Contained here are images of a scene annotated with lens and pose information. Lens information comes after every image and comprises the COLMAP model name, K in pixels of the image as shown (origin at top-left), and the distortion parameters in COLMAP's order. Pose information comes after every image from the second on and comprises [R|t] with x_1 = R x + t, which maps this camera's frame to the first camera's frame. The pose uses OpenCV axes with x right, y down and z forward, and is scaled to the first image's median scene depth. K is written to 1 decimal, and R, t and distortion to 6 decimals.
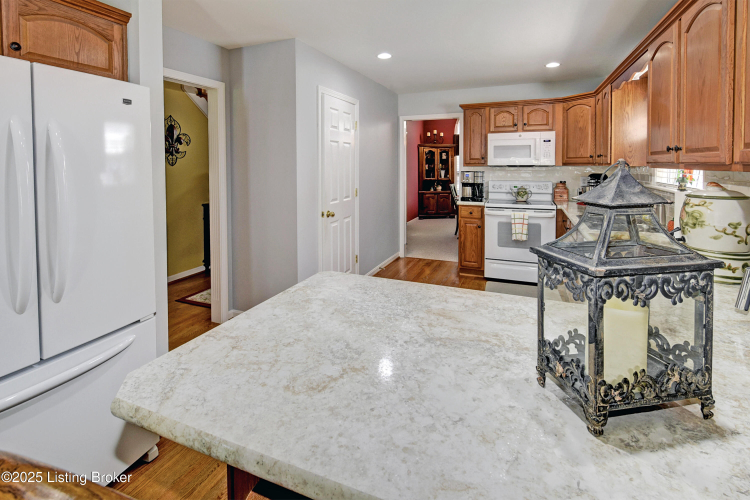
lens RADIAL K [[358.5, 0, 378.2], [0, 358.5, 174.9], [0, 0, 1]] dist [0.000975, 0.000619]
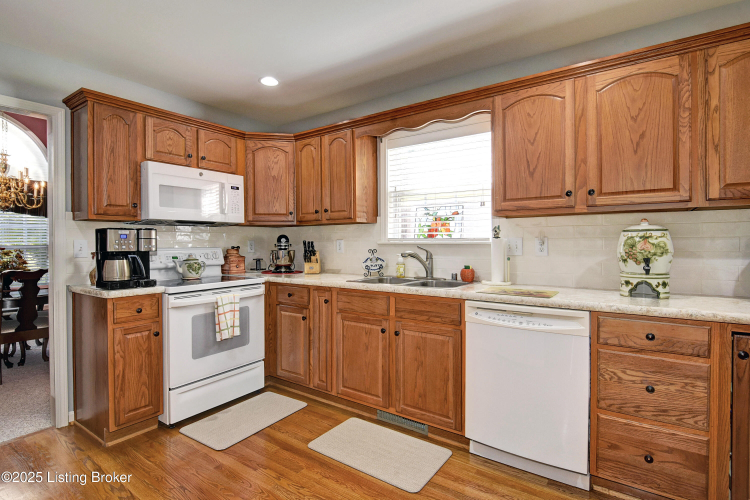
lens RADIAL K [[372.4, 0, 375.1], [0, 372.4, 244.9], [0, 0, 1]] dist [-0.013400, -0.002500]
pose [[0.217852, -0.003801, 0.975974, -0.173647], [0.034956, 0.999381, -0.003911, 0.028086], [-0.975356, 0.034968, 0.217850, 0.562876]]
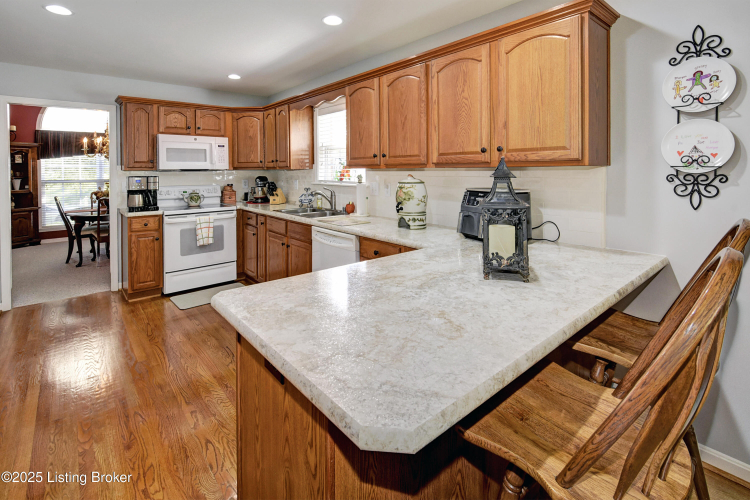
lens RADIAL K [[358.5, 0, 373.8], [0, 358.5, 174.7], [0, 0, 1]] dist [0.000975, 0.000619]
pose [[0.456981, -0.010266, 0.889417, -0.255286], [0.031766, 0.999484, -0.004784, 0.008063], [-0.888909, 0.030440, 0.457071, 0.119107]]
